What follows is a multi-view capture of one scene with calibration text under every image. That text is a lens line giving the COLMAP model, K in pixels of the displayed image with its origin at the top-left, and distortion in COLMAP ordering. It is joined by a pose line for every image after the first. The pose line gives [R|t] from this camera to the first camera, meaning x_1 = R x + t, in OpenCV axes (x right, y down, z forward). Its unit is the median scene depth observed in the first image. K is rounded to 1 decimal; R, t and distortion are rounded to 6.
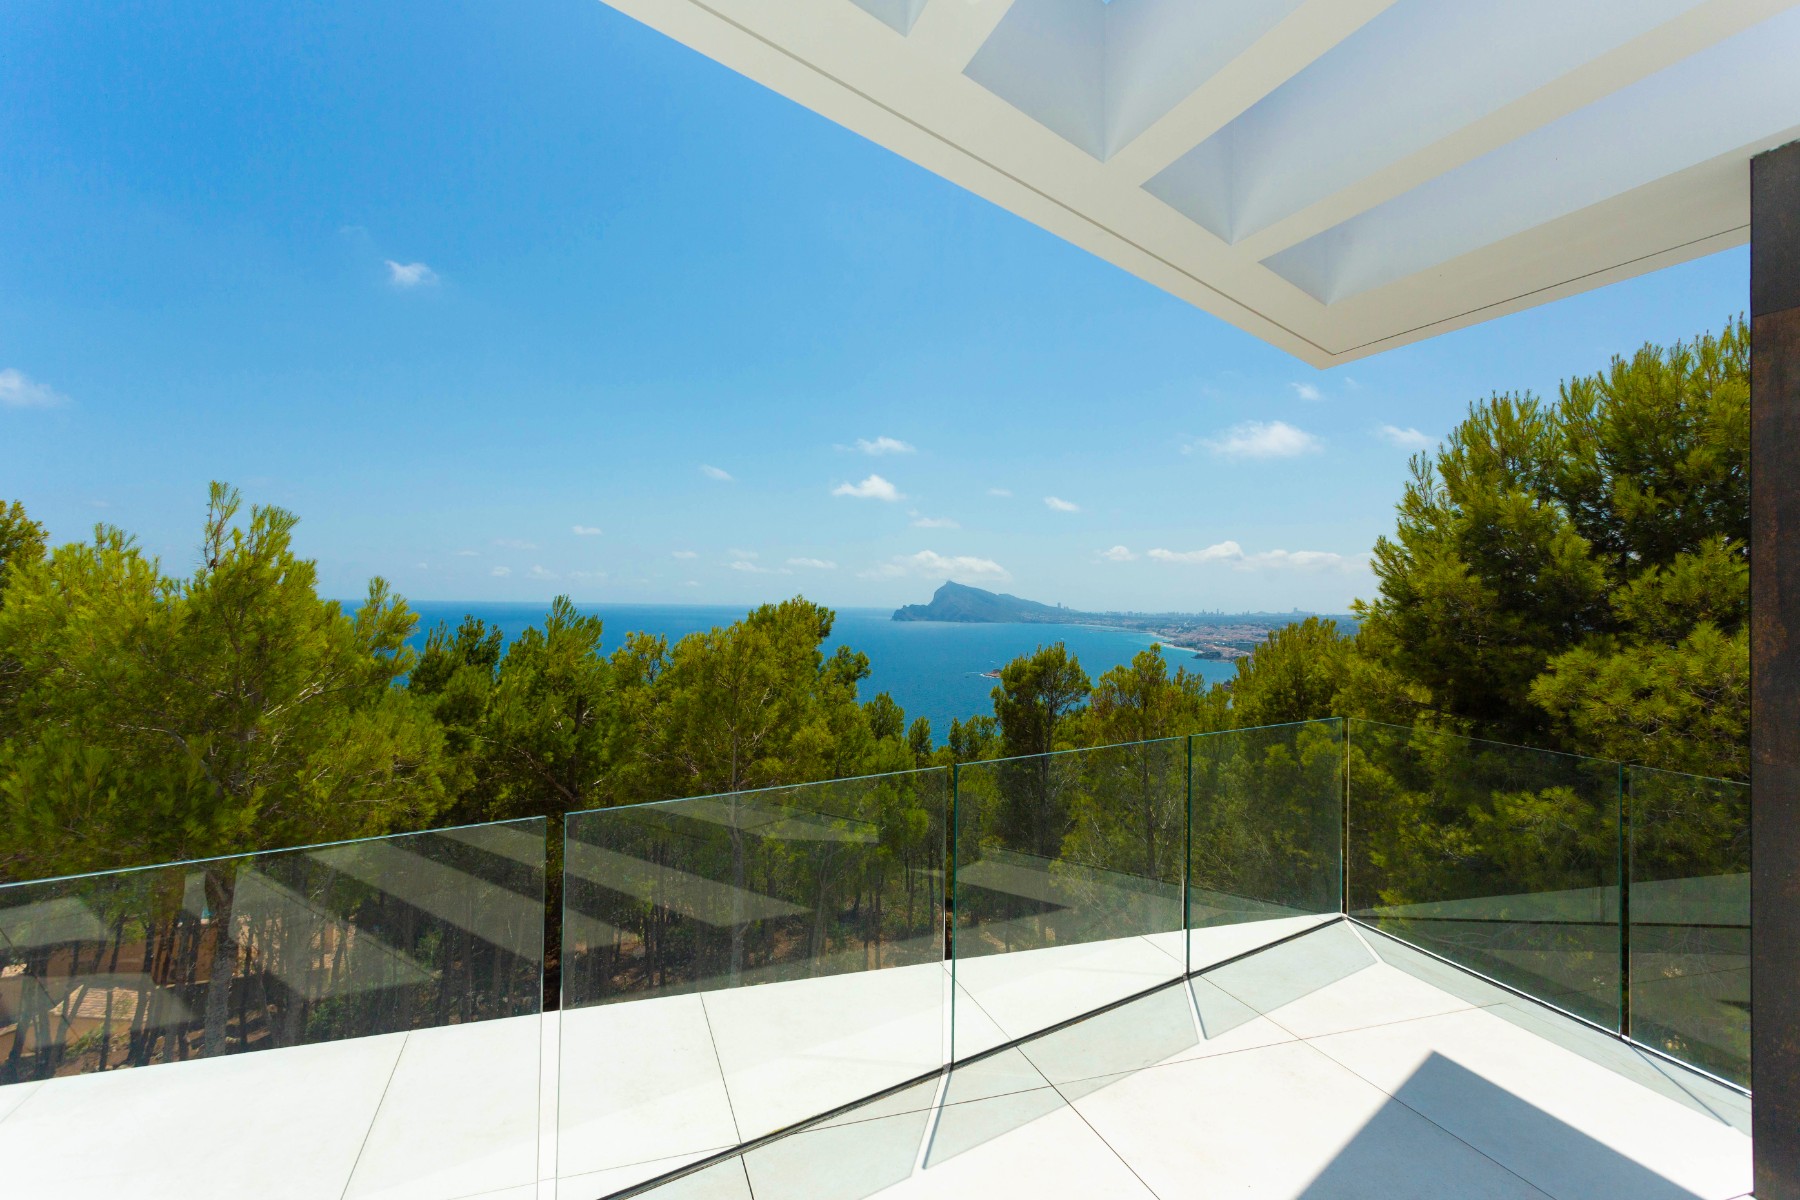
lens RADIAL K [[863.7, 0, 880.2], [0, 863.7, 585.7], [0, 0, 1]] dist [0.003594, 0.000863]
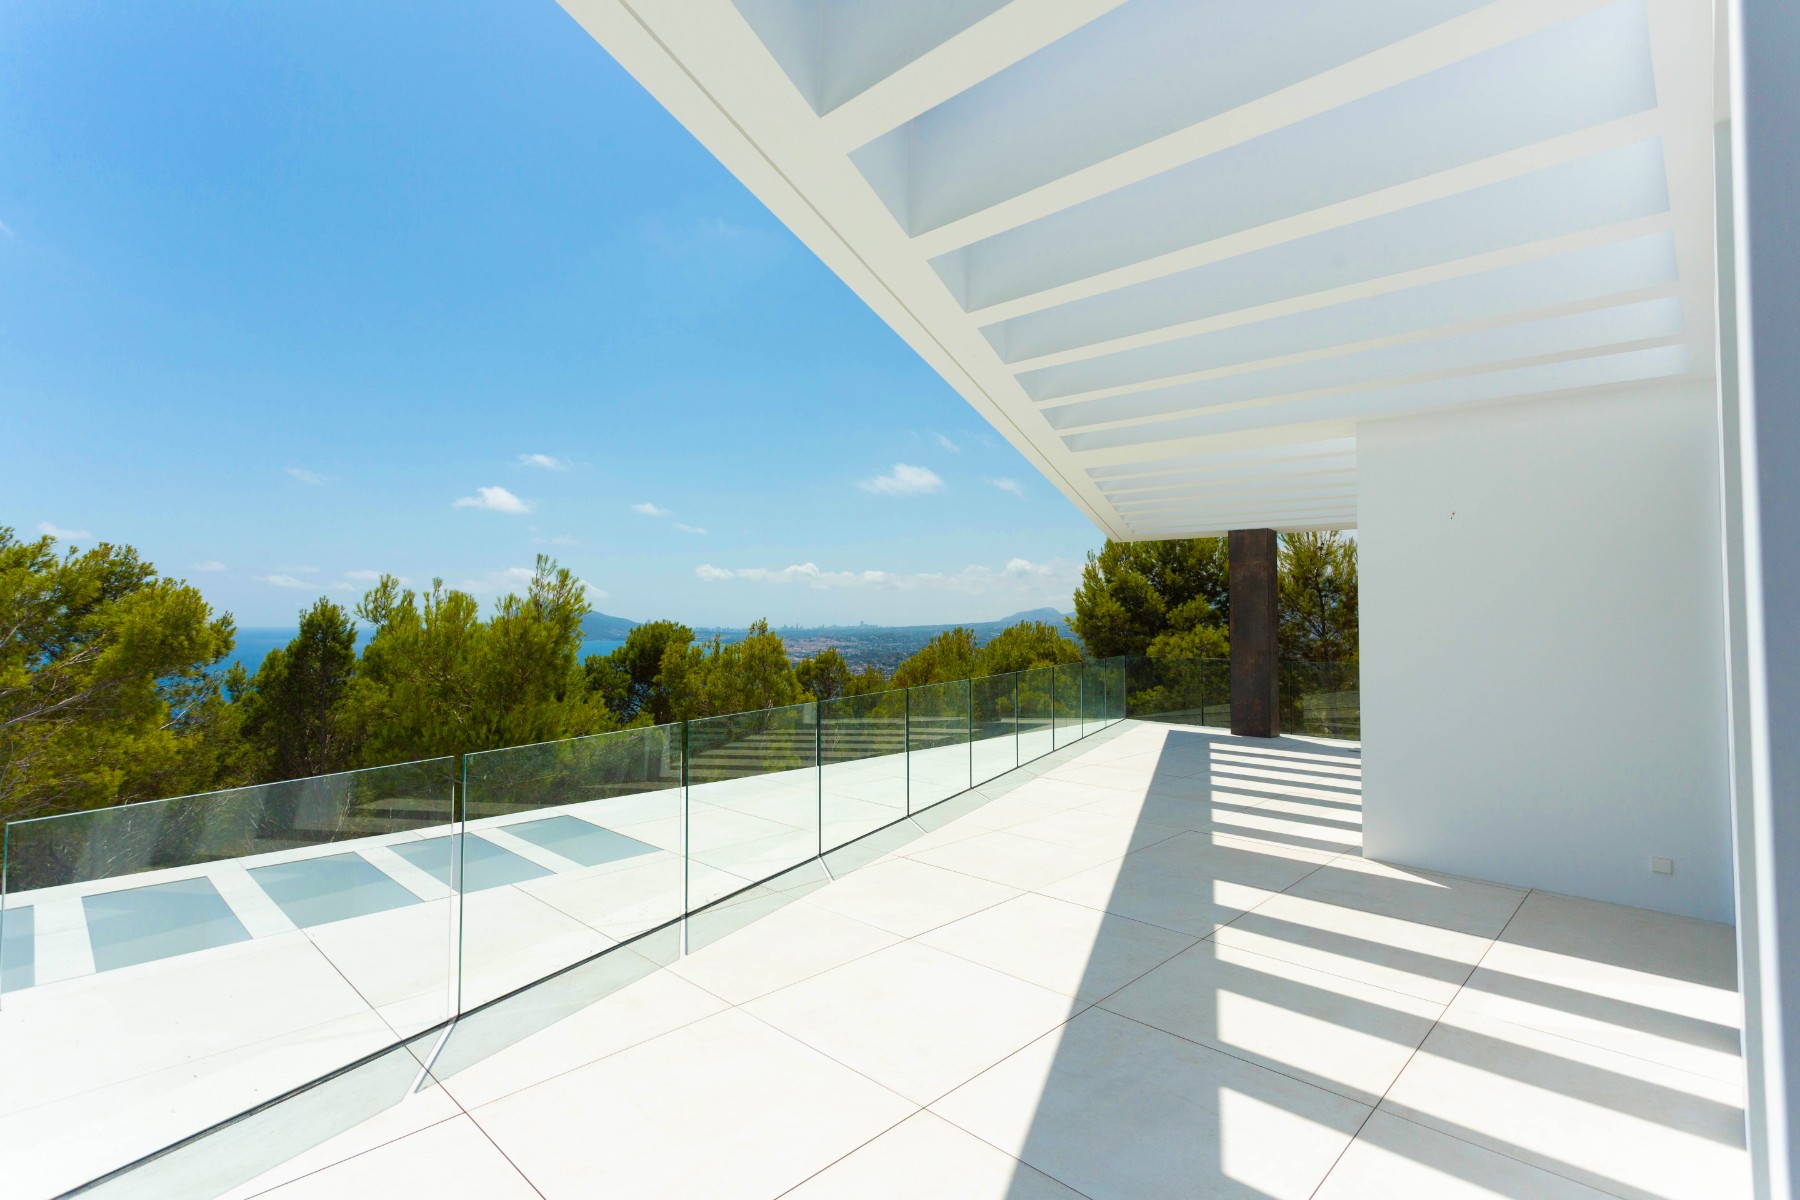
lens RADIAL K [[863.7, 0, 880.2], [0, 863.7, 585.7], [0, 0, 1]] dist [0.003594, 0.000863]
pose [[0.890095, 0.006975, 0.455723, -0.989394], [0.001594, 0.999829, -0.018416, -0.027327], [-0.455773, 0.017118, 0.889931, -0.820746]]
